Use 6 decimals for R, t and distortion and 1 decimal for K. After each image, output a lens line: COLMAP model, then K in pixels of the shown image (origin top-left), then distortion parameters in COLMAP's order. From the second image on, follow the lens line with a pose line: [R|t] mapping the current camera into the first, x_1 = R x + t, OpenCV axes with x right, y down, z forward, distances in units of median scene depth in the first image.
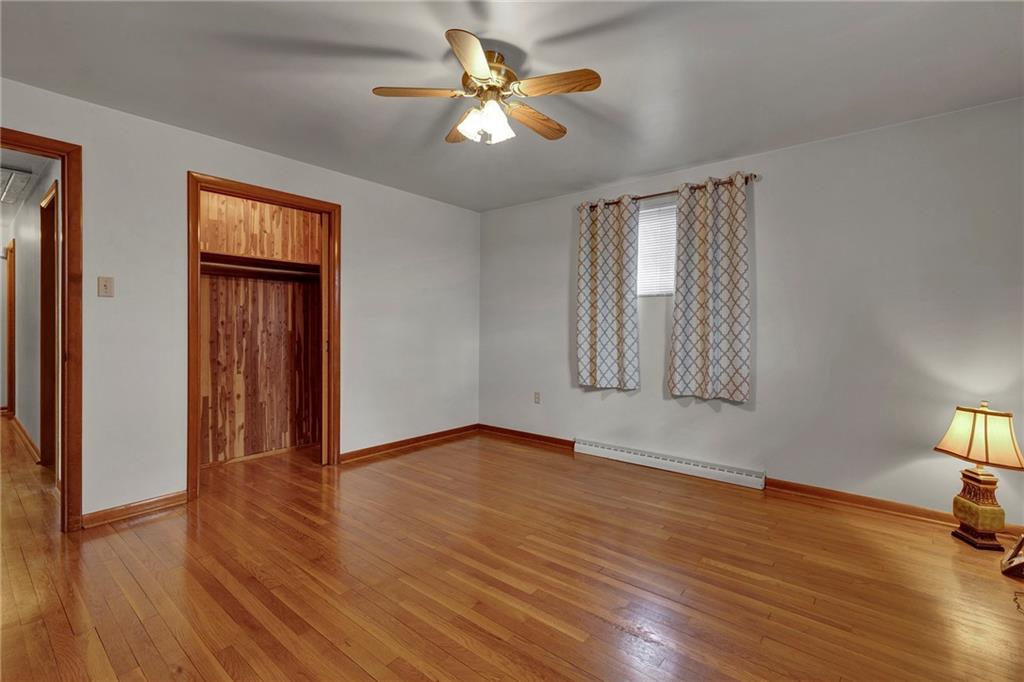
lens RADIAL K [[463.2, 0, 512.8], [0, 463.2, 329.8], [0, 0, 1]] dist [0.001858, 0.000438]
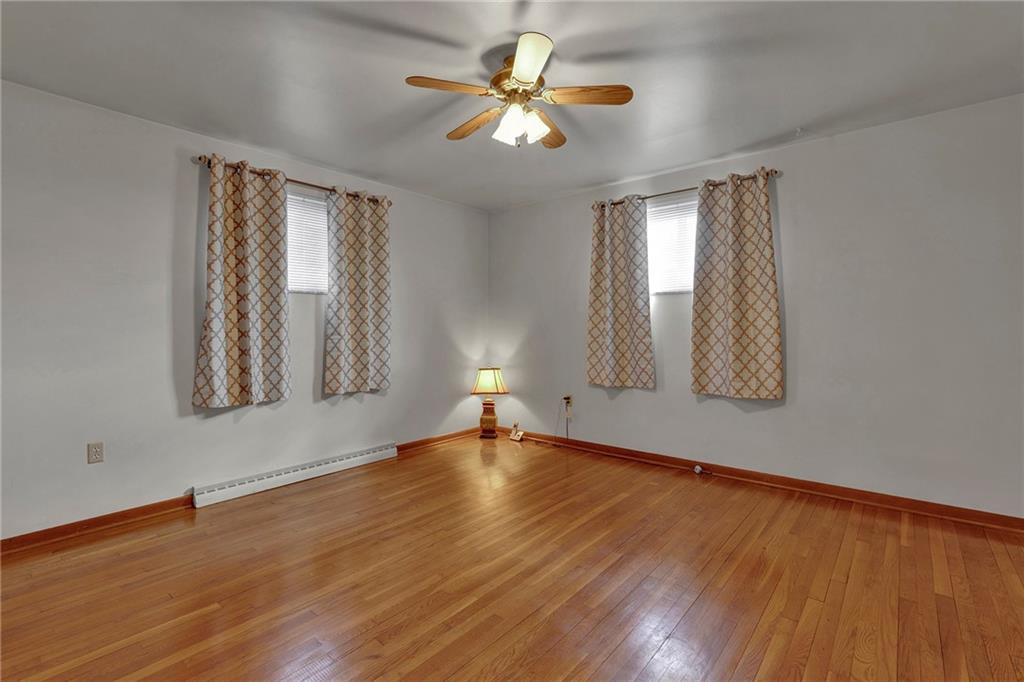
lens RADIAL K [[463.2, 0, 512.8], [0, 463.2, 329.8], [0, 0, 1]] dist [0.001858, 0.000438]
pose [[0.010746, -0.011295, 0.999878, -0.675583], [0.011929, 0.999866, 0.011167, -0.006081], [-0.999871, 0.011808, 0.010879, 0.637581]]
